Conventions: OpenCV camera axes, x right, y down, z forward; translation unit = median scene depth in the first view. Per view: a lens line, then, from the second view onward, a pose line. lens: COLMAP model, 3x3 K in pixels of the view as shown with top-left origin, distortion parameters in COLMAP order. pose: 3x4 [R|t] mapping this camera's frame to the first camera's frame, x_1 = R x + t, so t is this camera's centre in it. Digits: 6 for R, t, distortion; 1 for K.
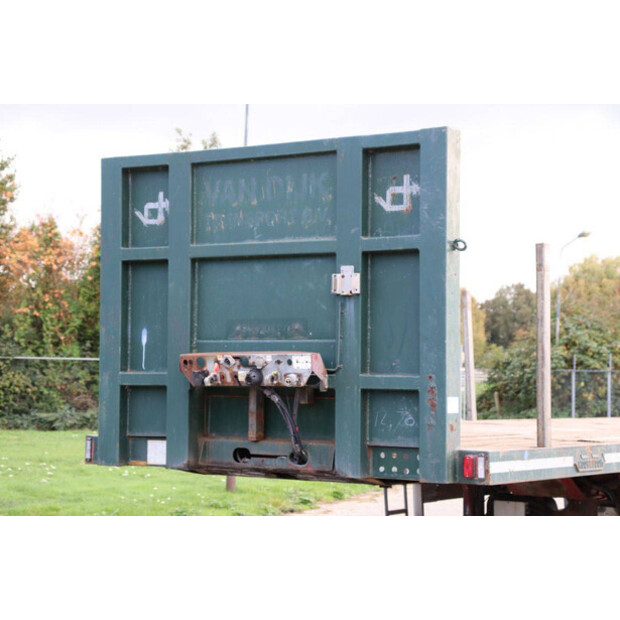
lens RADIAL K [[1471.5, 0, 310.9], [0, 1471.5, 310.3], [0, 0, 1]] dist [0.361480, 0.000000]
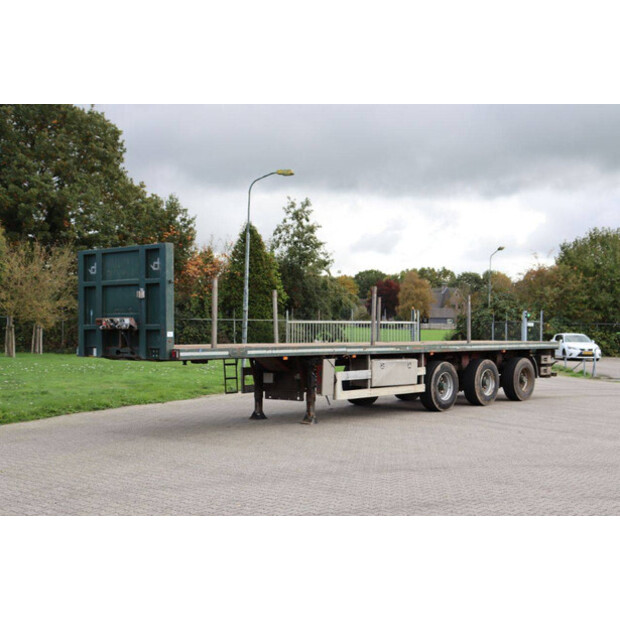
lens RADIAL K [[880.4, 0, 309.4], [0, 880.4, 309.1], [0, 0, 1]] dist [0.046179, 0.000000]
pose [[0.990277, -0.015439, -0.138249, 0.553430], [0.018559, 0.999601, 0.021305, -0.018246], [0.137865, -0.023664, 0.990168, -0.661130]]
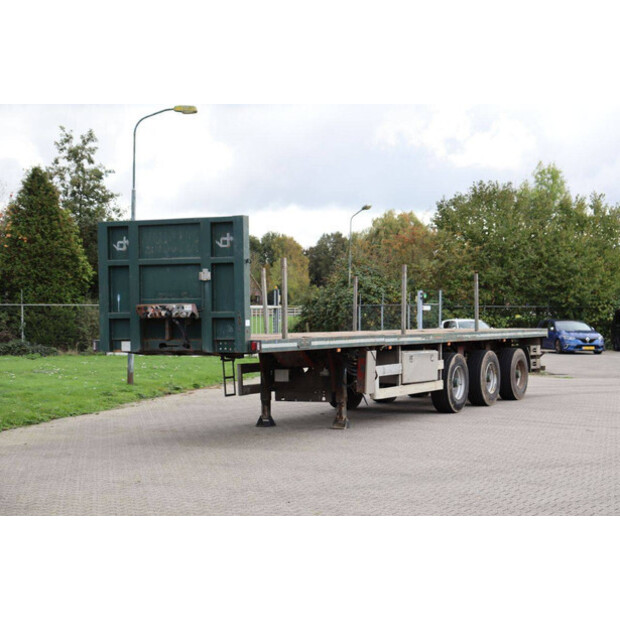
lens RADIAL K [[1289.7, 0, 307.2], [0, 1289.7, 310.0], [0, 0, 1]] dist [0.369026, 0.000000]
pose [[0.993540, -0.021495, 0.111431, -0.045415], [0.016747, 0.998919, 0.043371, -0.048170], [-0.112243, -0.041225, 0.992825, -1.102403]]
